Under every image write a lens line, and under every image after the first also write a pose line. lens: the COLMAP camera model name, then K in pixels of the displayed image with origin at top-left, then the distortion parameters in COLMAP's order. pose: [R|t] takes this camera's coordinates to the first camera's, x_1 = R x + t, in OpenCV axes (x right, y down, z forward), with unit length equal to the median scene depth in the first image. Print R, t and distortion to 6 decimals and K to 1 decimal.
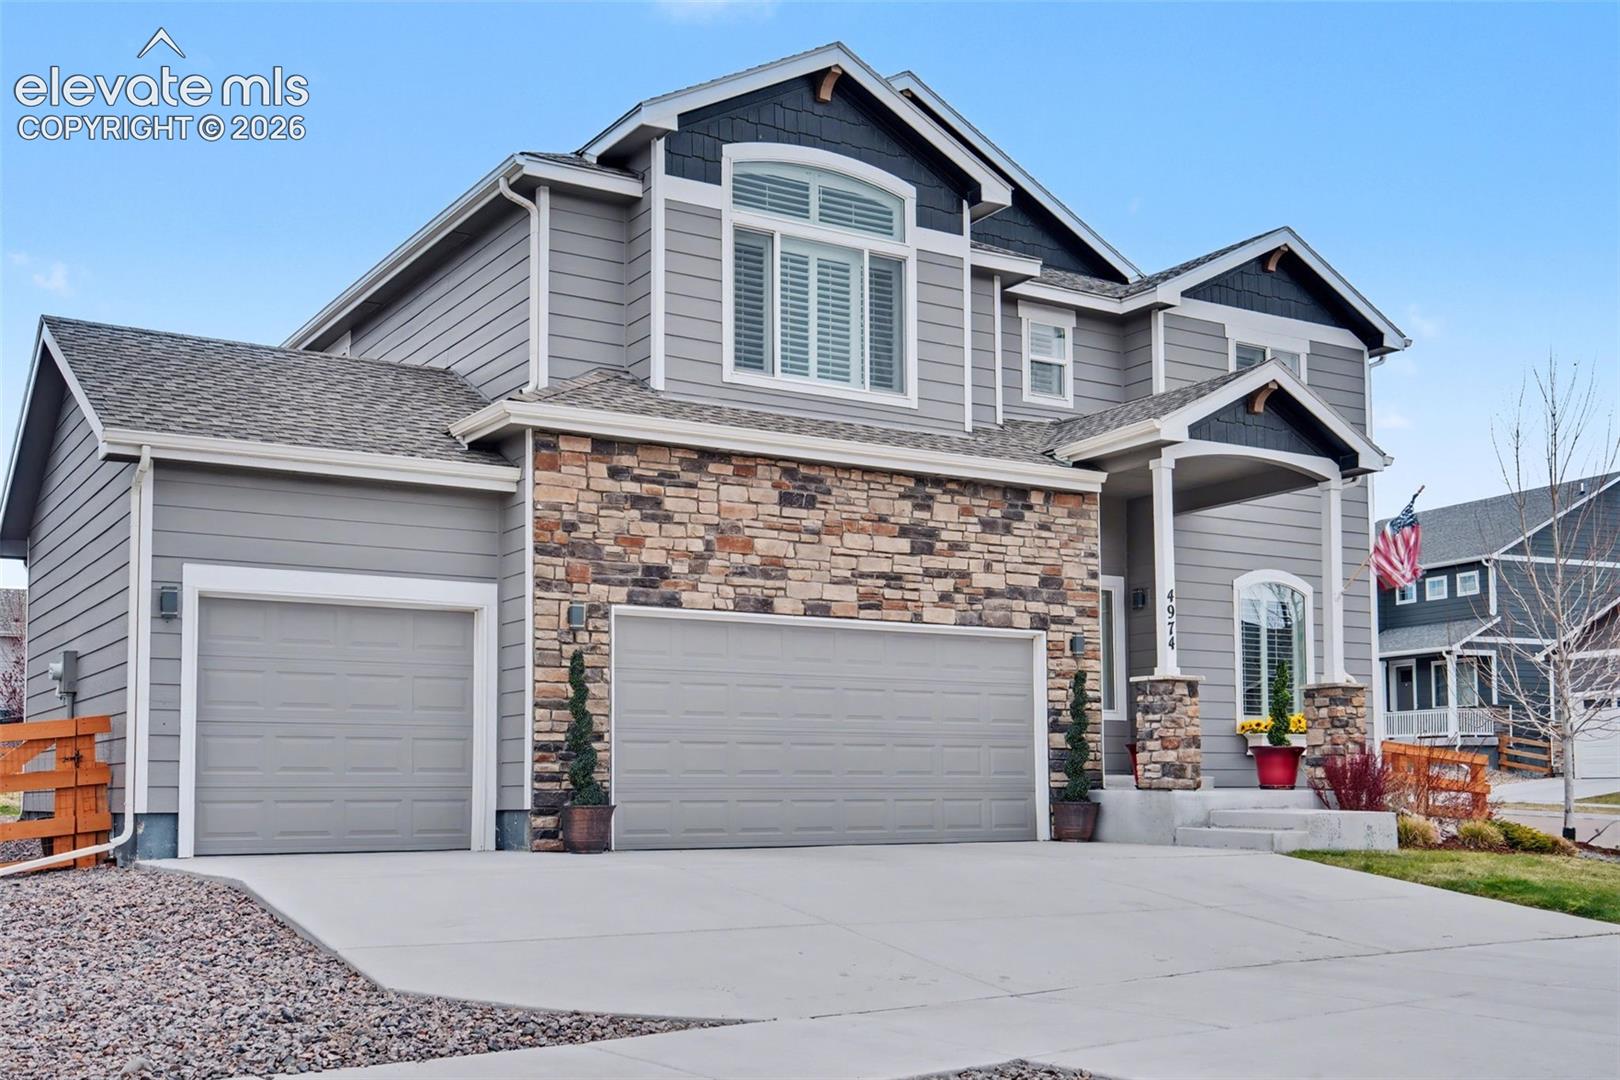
lens RADIAL K [[1793.8, 0, 928.2], [0, 1793.8, 683.8], [0, 0, 1]] dist [0.005974, -0.013285]
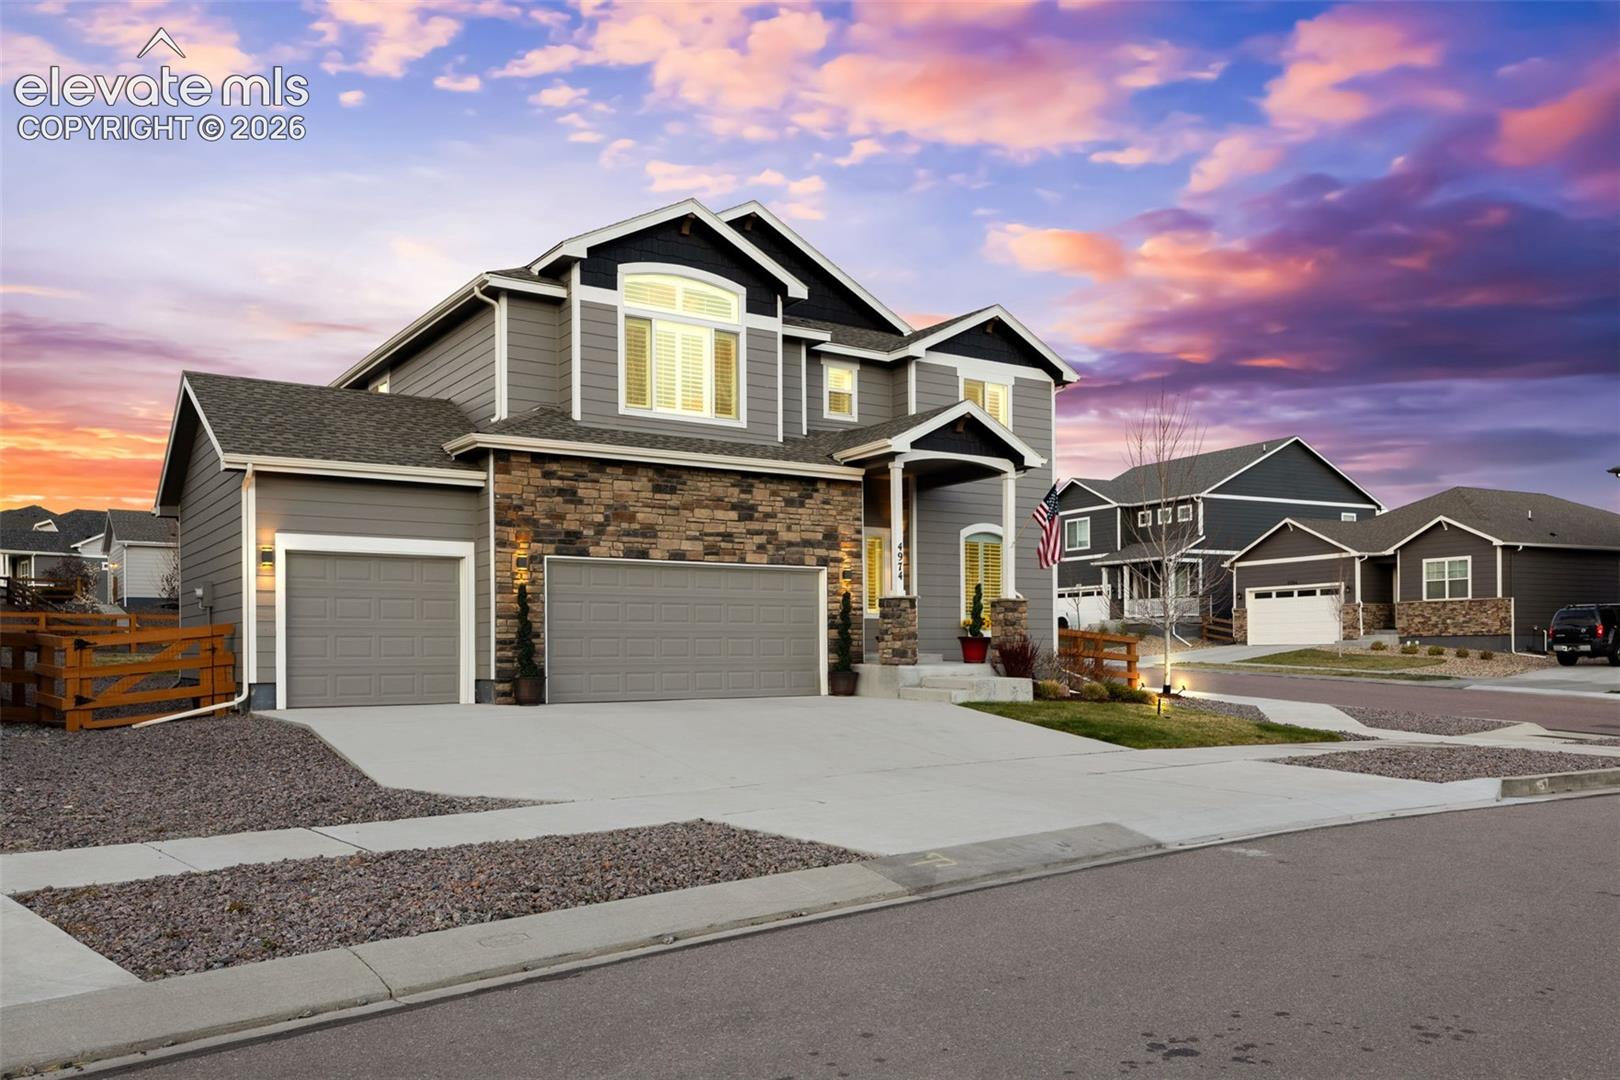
lens RADIAL K [[1298.4, 0, 934.3], [0, 1298.4, 647.7], [0, 0, 1]] dist [0.003810, 0.001891]
pose [[0.998358, 0.001251, 0.057277, 0.102886], [-0.004777, 0.998097, 0.061473, -0.031112], [-0.057092, -0.061645, 0.996464, -0.197585]]
